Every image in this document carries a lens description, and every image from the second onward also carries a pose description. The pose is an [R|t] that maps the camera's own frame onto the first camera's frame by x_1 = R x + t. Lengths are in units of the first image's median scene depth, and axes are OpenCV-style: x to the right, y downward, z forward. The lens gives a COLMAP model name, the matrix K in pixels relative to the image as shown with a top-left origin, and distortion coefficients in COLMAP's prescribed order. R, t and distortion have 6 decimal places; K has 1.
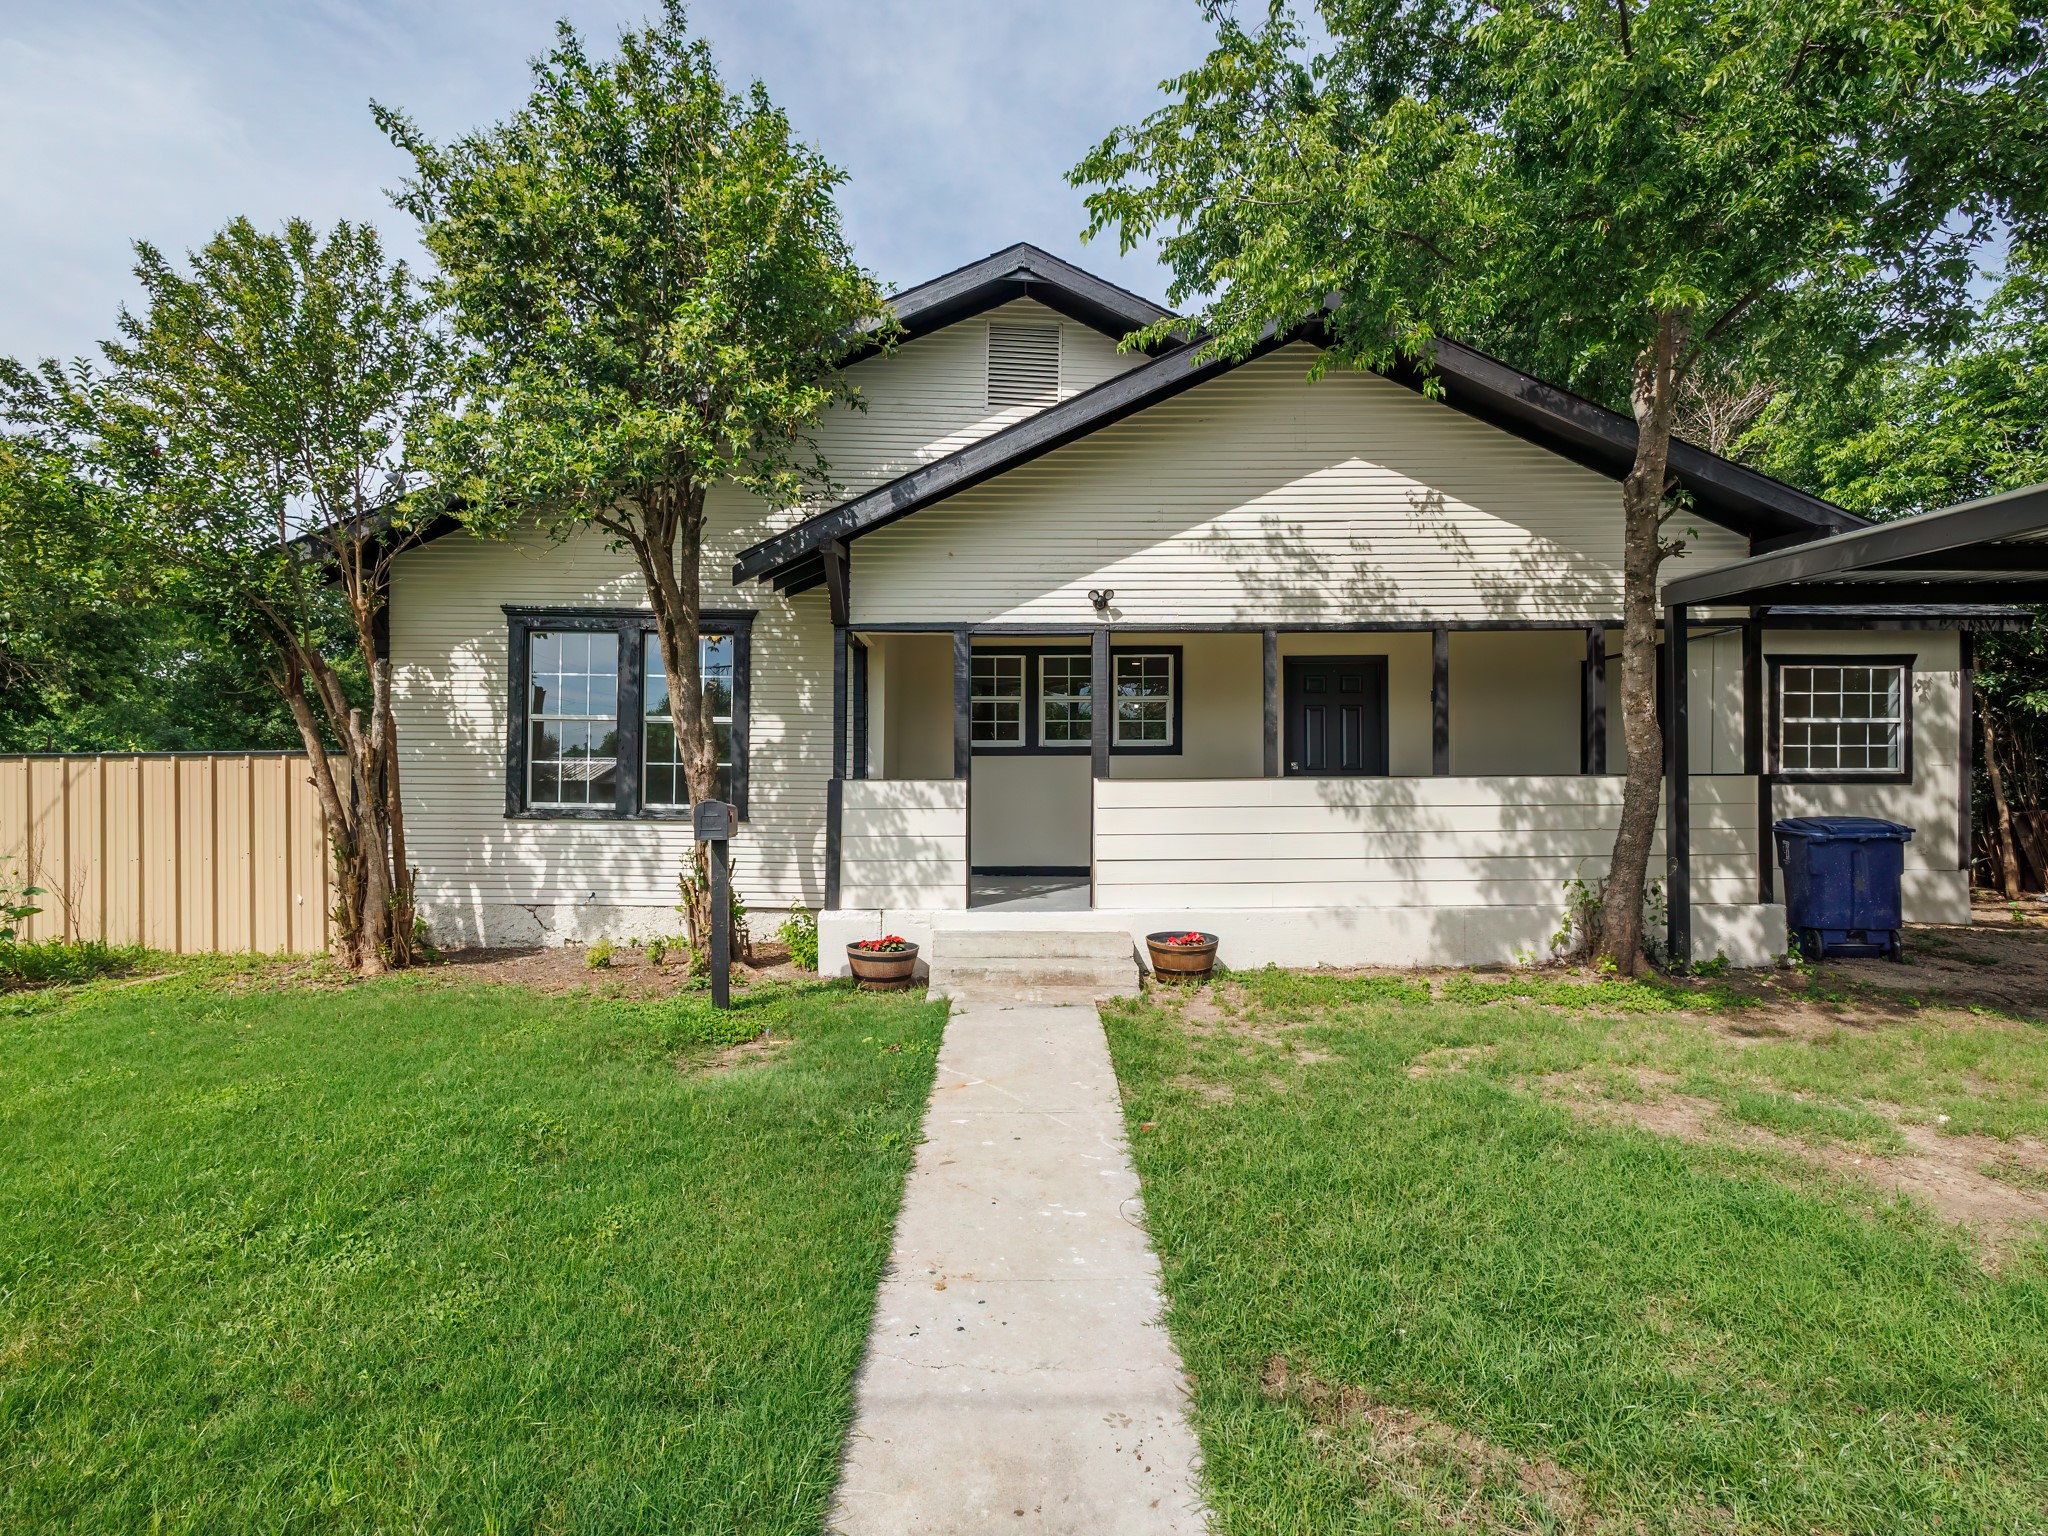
lens RADIAL K [[1058.0, 0, 1024.0], [0, 1058.0, 768.0], [0, 0, 1]] dist [0.021683, -0.007672]
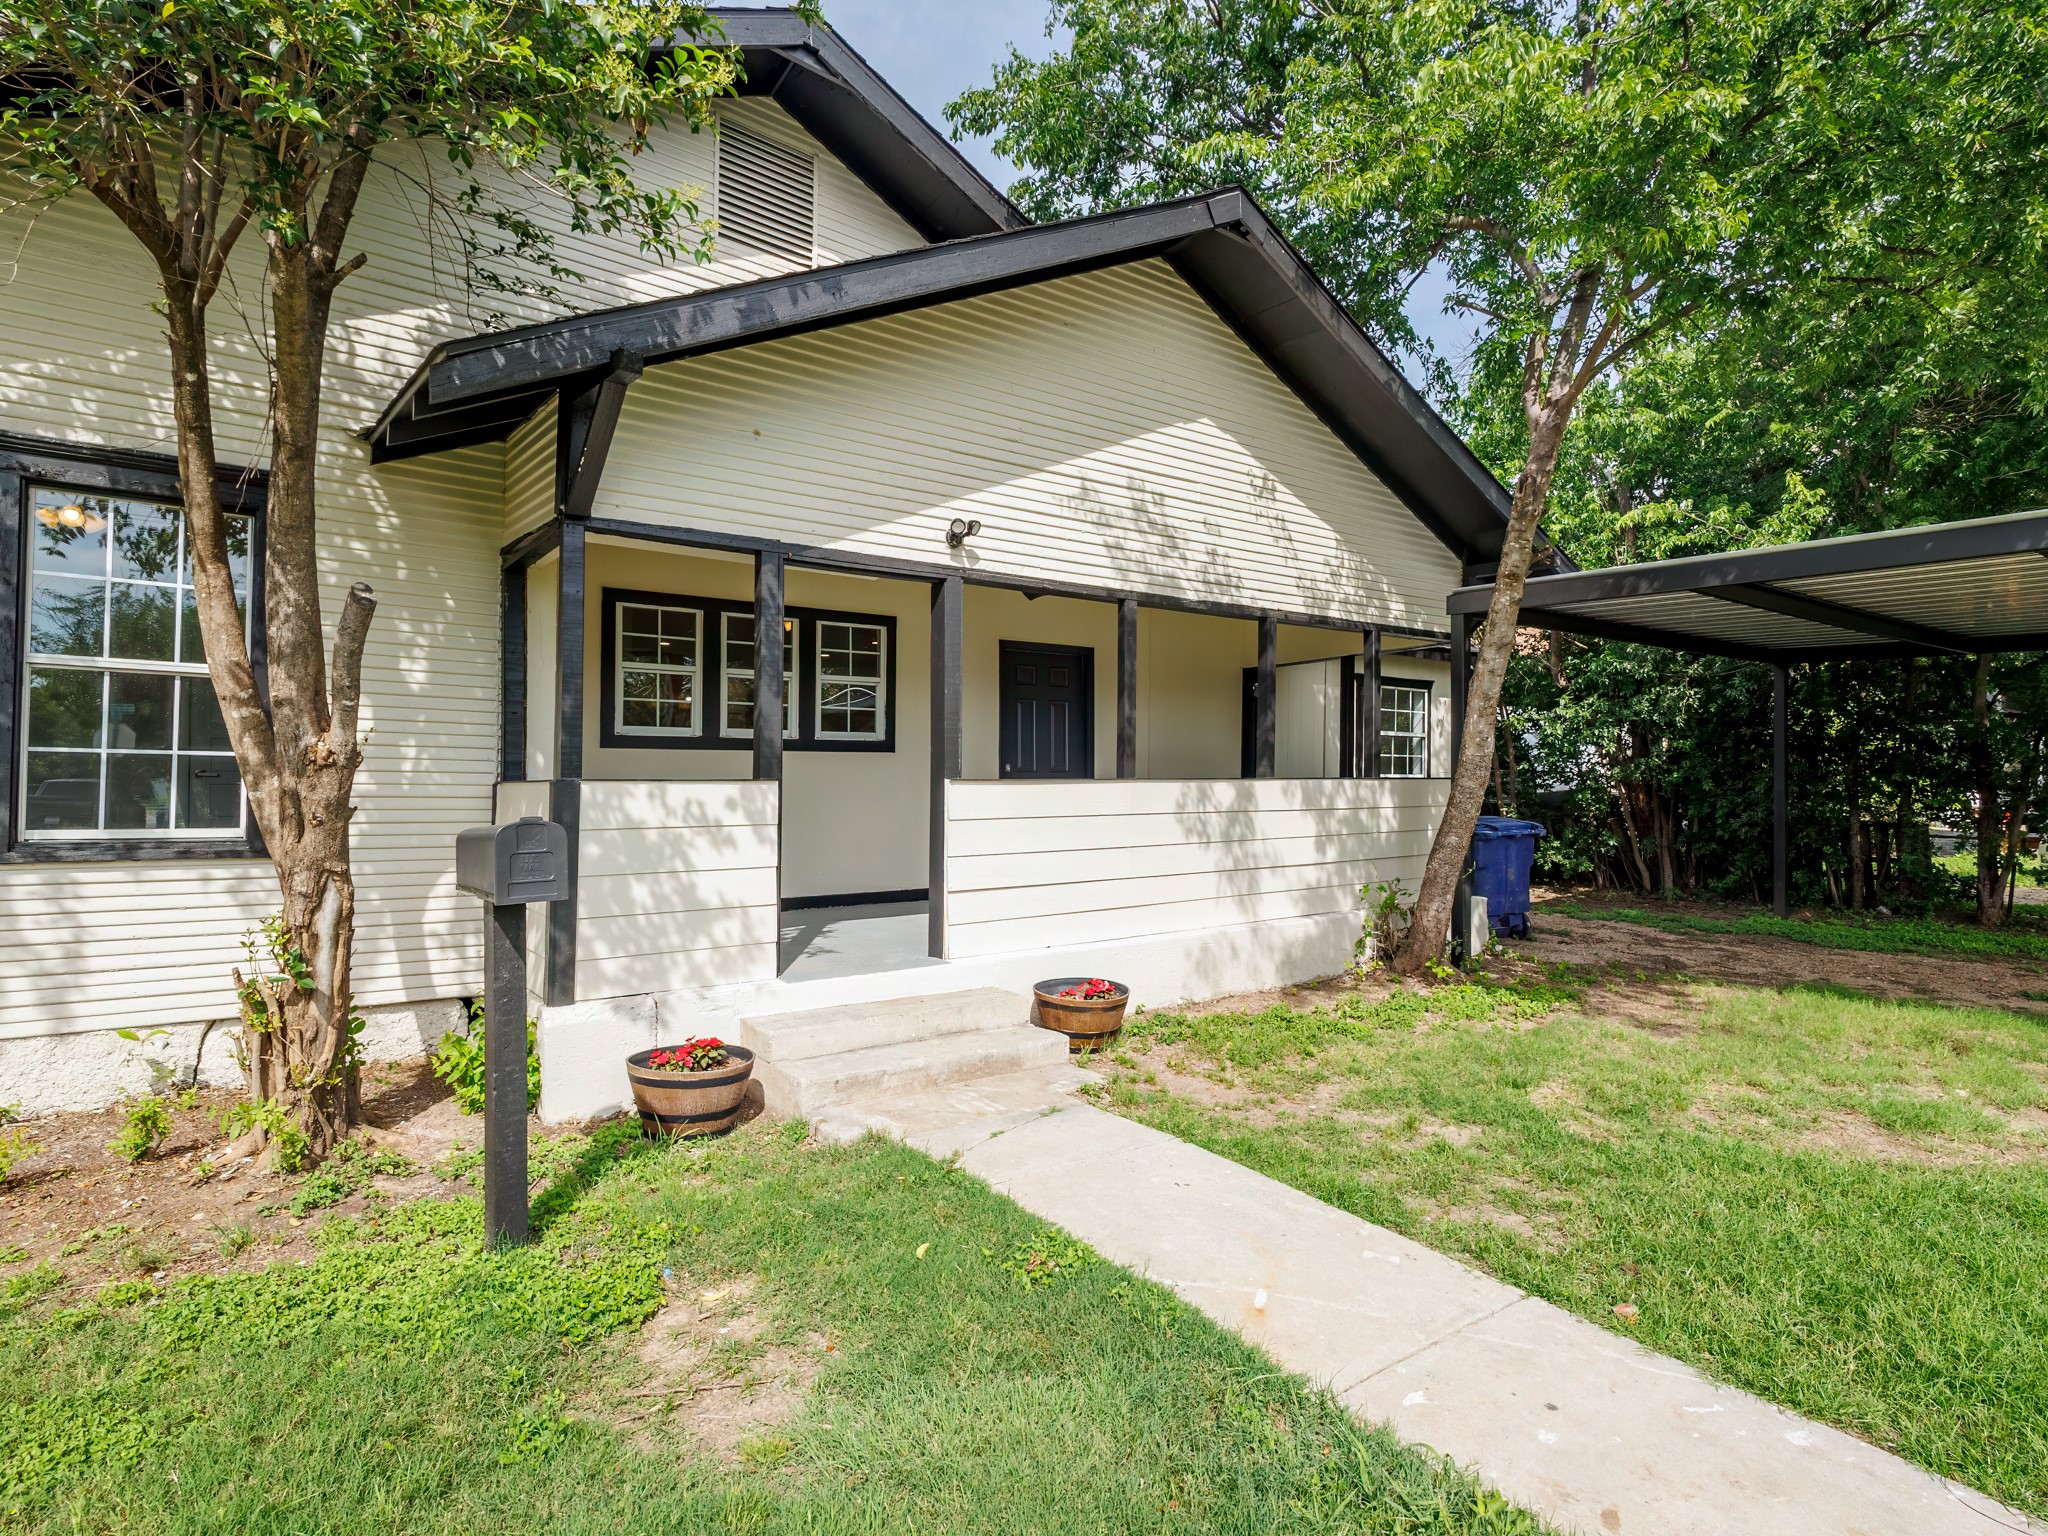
lens RADIAL K [[1058.0, 0, 1024.0], [0, 1058.0, 768.0], [0, 0, 1]] dist [0.021683, -0.007672]
pose [[0.814793, 0.009044, 0.579681, -0.304983], [-0.005302, 0.999953, -0.008149, 0.007179], [-0.579728, 0.003566, 0.814803, 0.371273]]
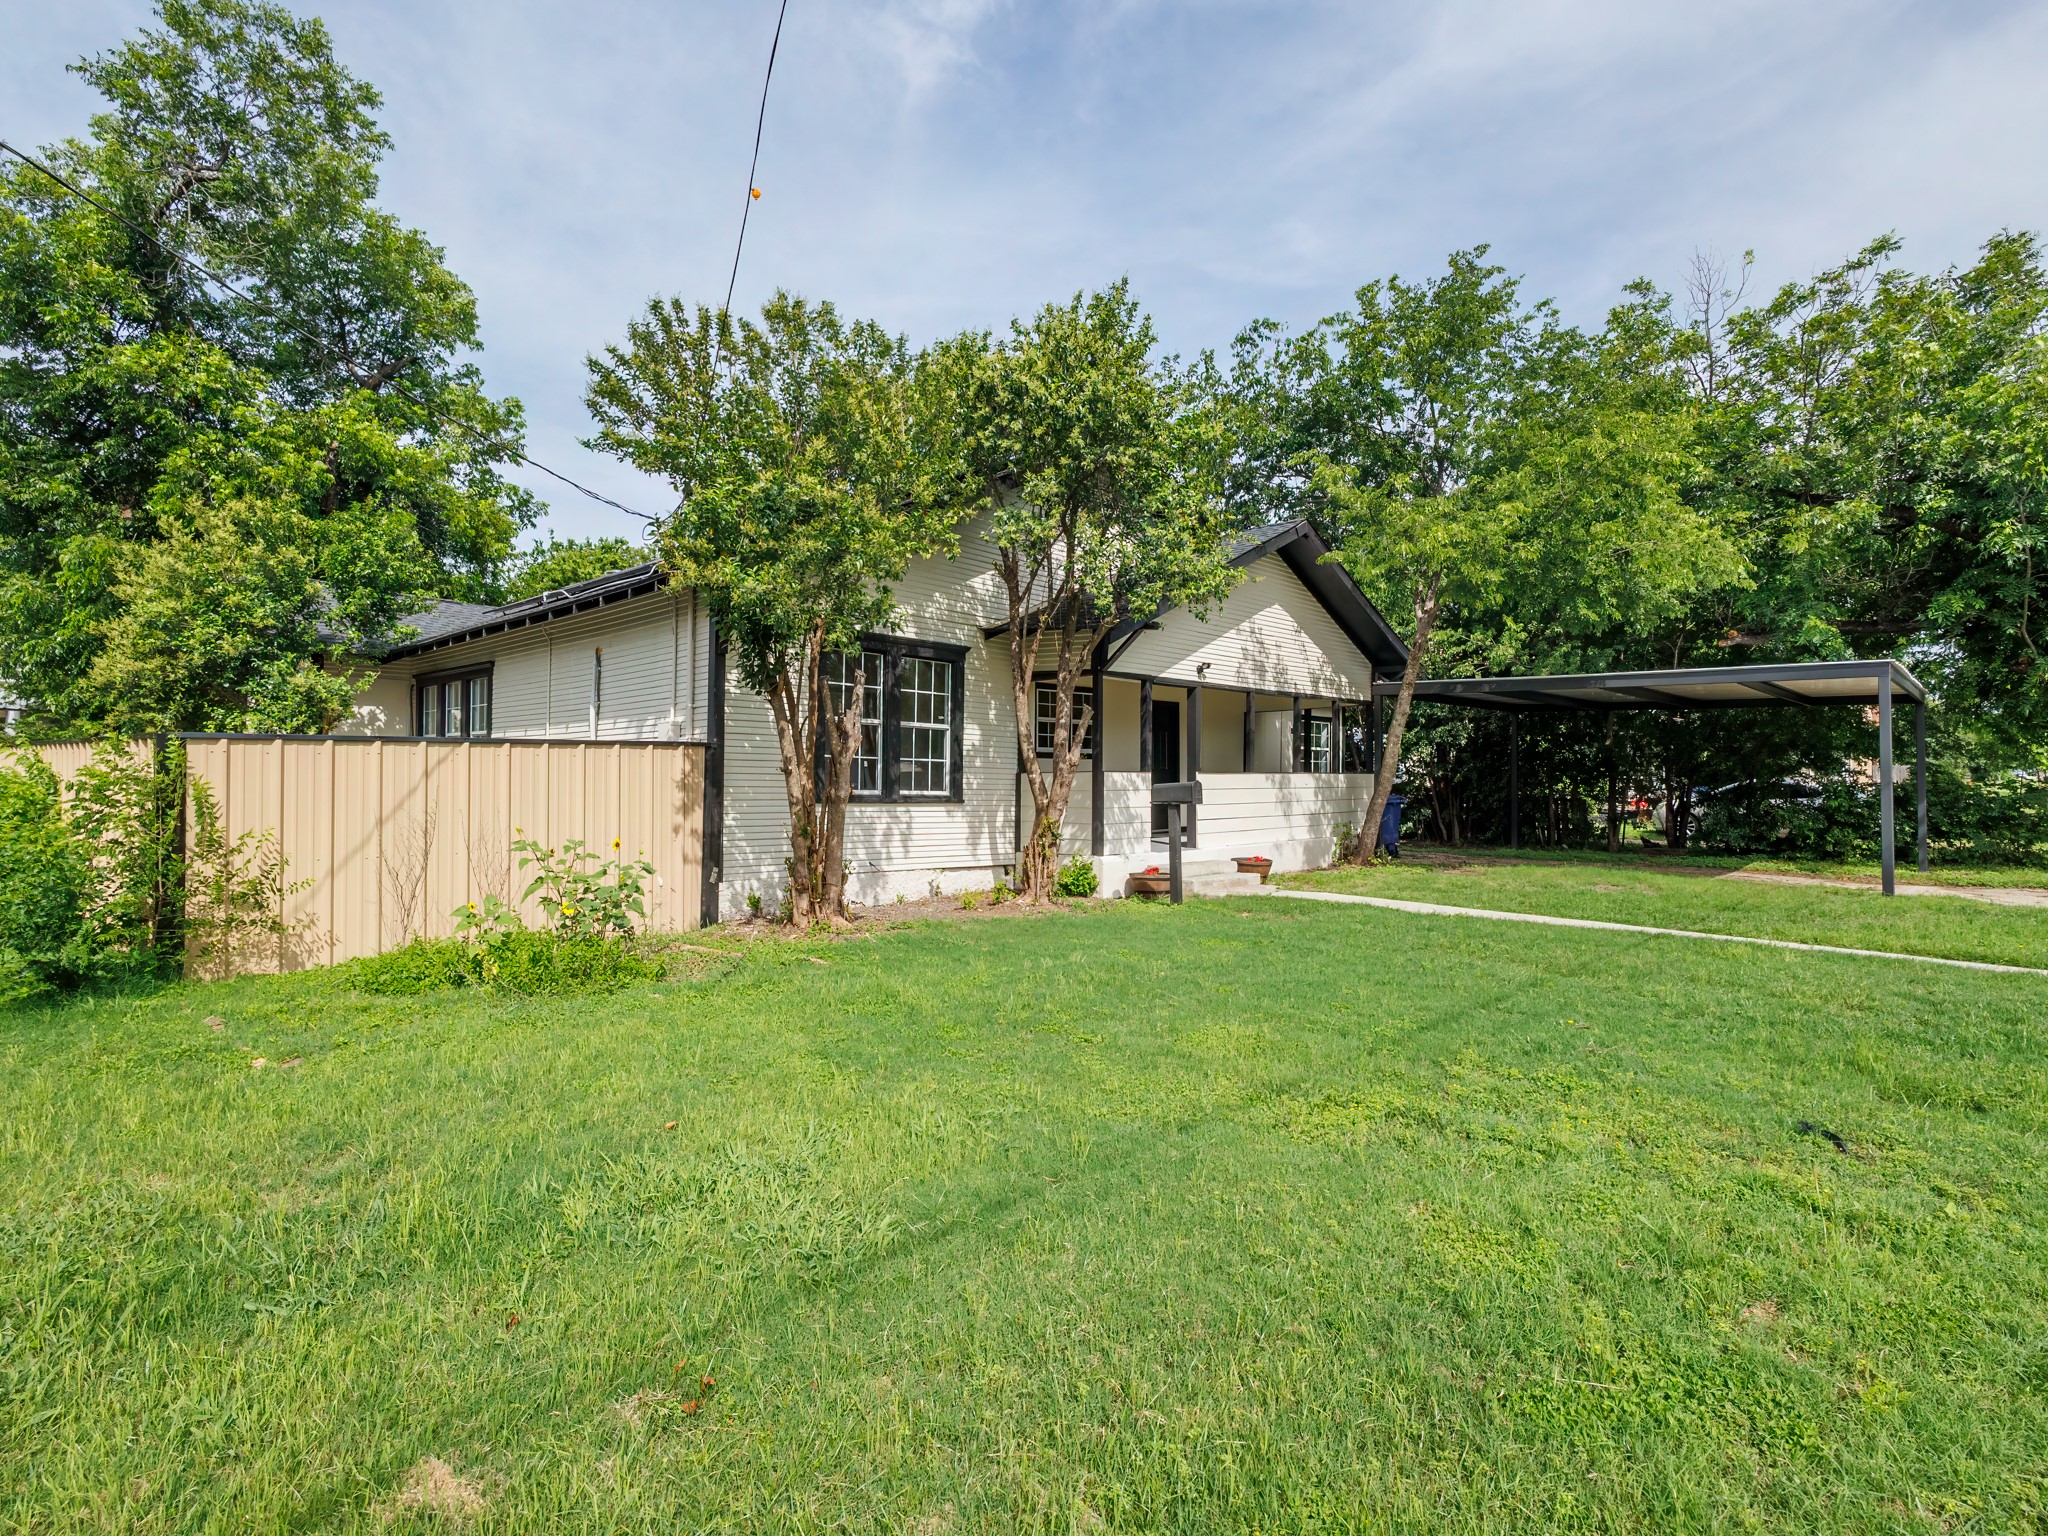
lens RADIAL K [[1058.0, 0, 1024.0], [0, 1058.0, 768.0], [0, 0, 1]] dist [0.021683, -0.007672]
pose [[0.695749, 0.011473, 0.718194, -1.322709], [-0.004682, 0.999924, -0.011438, 0.023113], [-0.718270, 0.004595, 0.695749, 0.013794]]
